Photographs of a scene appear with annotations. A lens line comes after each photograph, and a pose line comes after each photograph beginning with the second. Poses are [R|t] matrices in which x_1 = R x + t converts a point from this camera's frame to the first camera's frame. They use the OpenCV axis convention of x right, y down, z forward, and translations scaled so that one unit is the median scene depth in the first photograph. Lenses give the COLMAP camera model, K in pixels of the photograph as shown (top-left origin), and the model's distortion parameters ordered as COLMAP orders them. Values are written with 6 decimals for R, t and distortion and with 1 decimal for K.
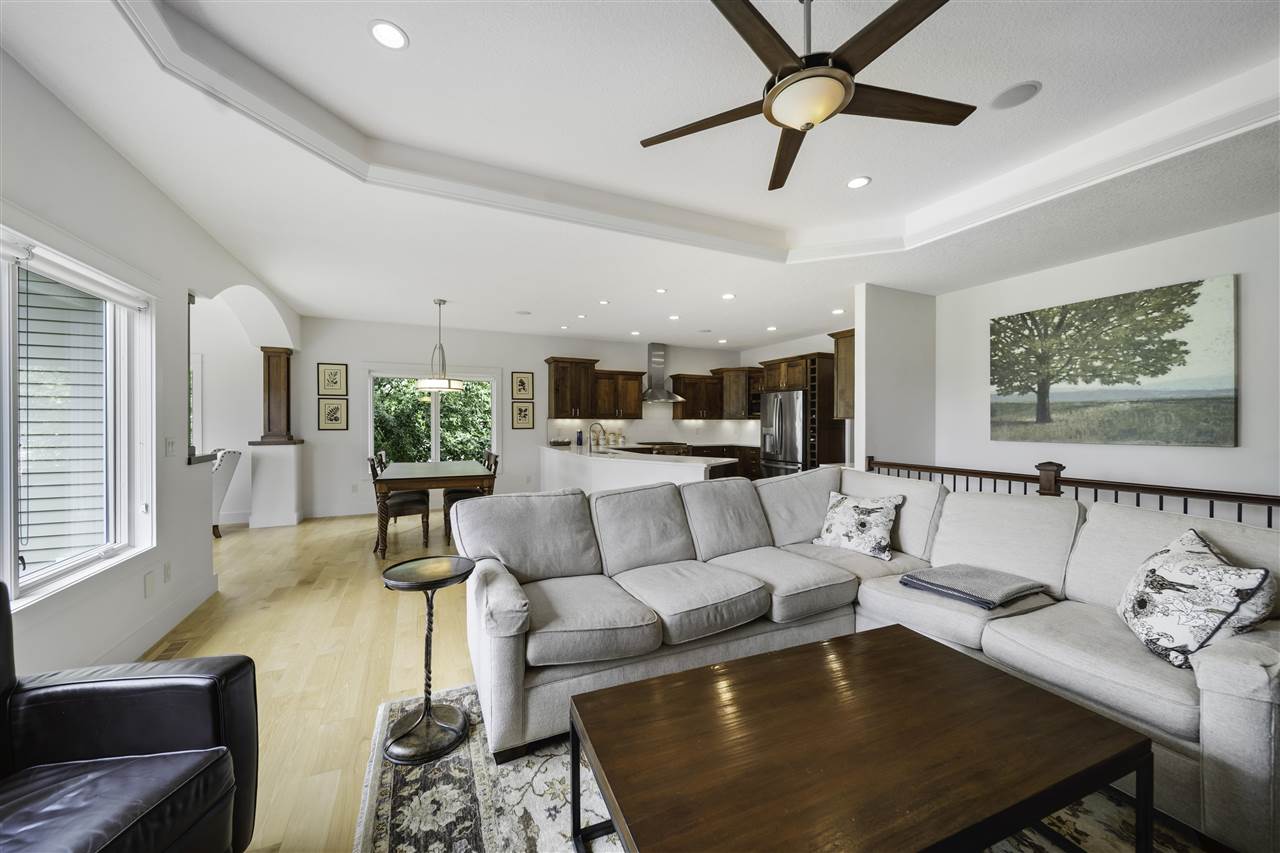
lens RADIAL K [[453.7, 0, 633.3], [0, 453.7, 425.9], [0, 0, 1]] dist [-0.000432, -0.000044]
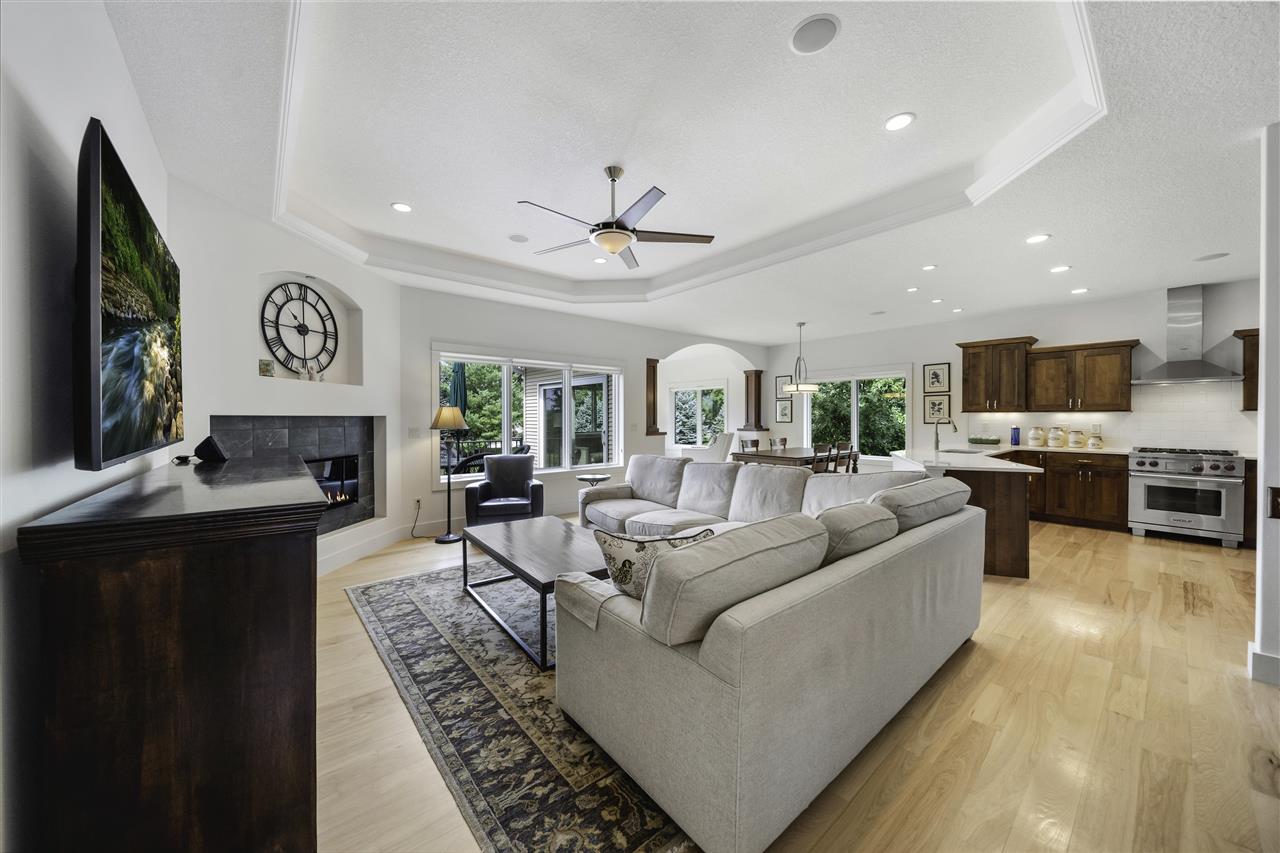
lens RADIAL K [[458.7, 0, 619.9], [0, 458.7, 420.2], [0, 0, 1]] dist [-0.001399, -0.000141]
pose [[0.245258, 0.006738, -0.969434, 0.498785], [-0.002460, 0.999977, 0.006328, -0.004454], [0.969455, 0.000833, 0.245269, 0.120540]]
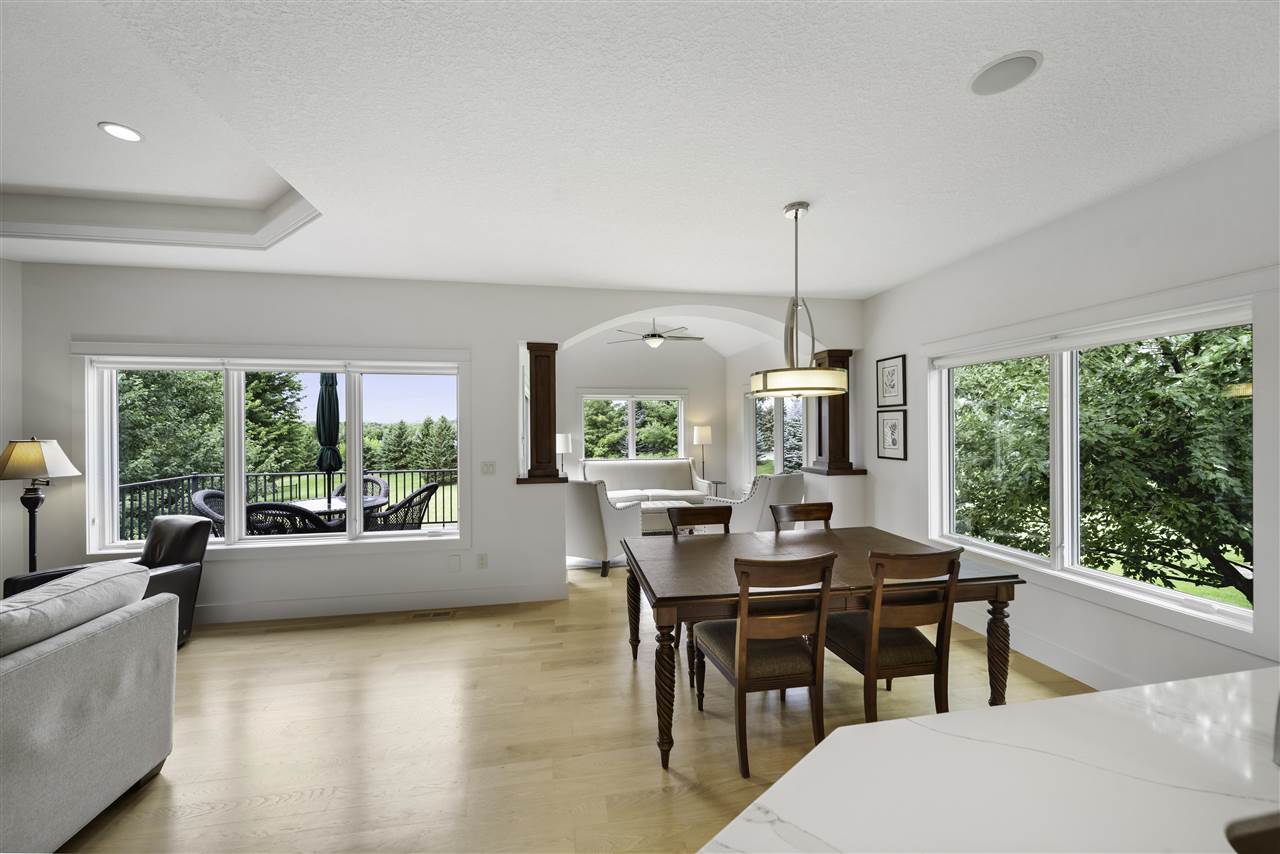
lens RADIAL K [[447.3, 0, 631.7], [0, 447.3, 424.0], [0, 0, 1]] dist [-0.002271, -0.000119]
pose [[-0.264534, -0.010438, -0.964320, 0.053701], [-0.001147, 0.999944, -0.010509, -0.027786], [0.964376, -0.001674, -0.264532, 0.661750]]
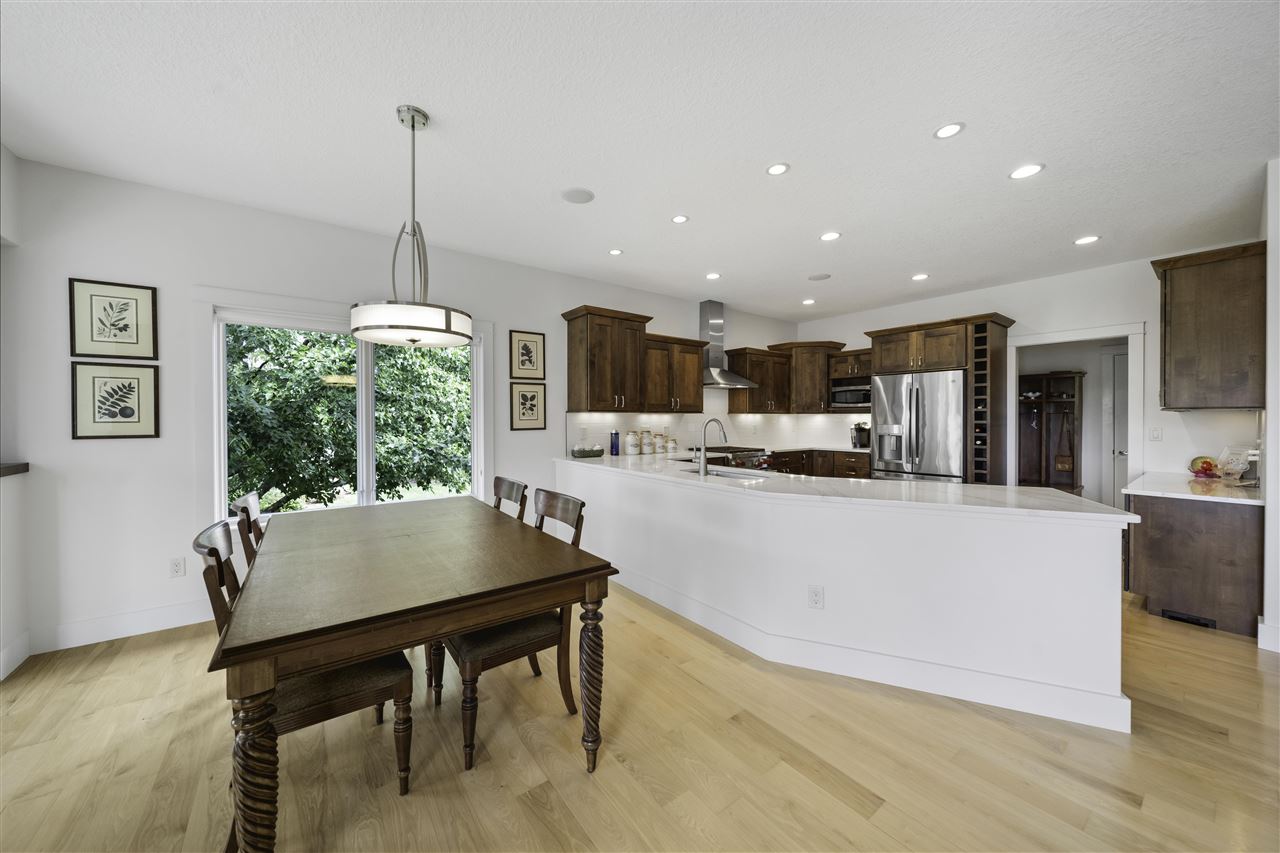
lens RADIAL K [[447.3, 0, 631.7], [0, 447.3, 423.5], [0, 0, 1]] dist [-0.002271, -0.000119]
pose [[0.978409, -0.005882, 0.206592, -0.222329], [0.004965, 0.999975, 0.004956, -0.003354], [-0.206616, -0.003824, 0.978415, 0.397395]]
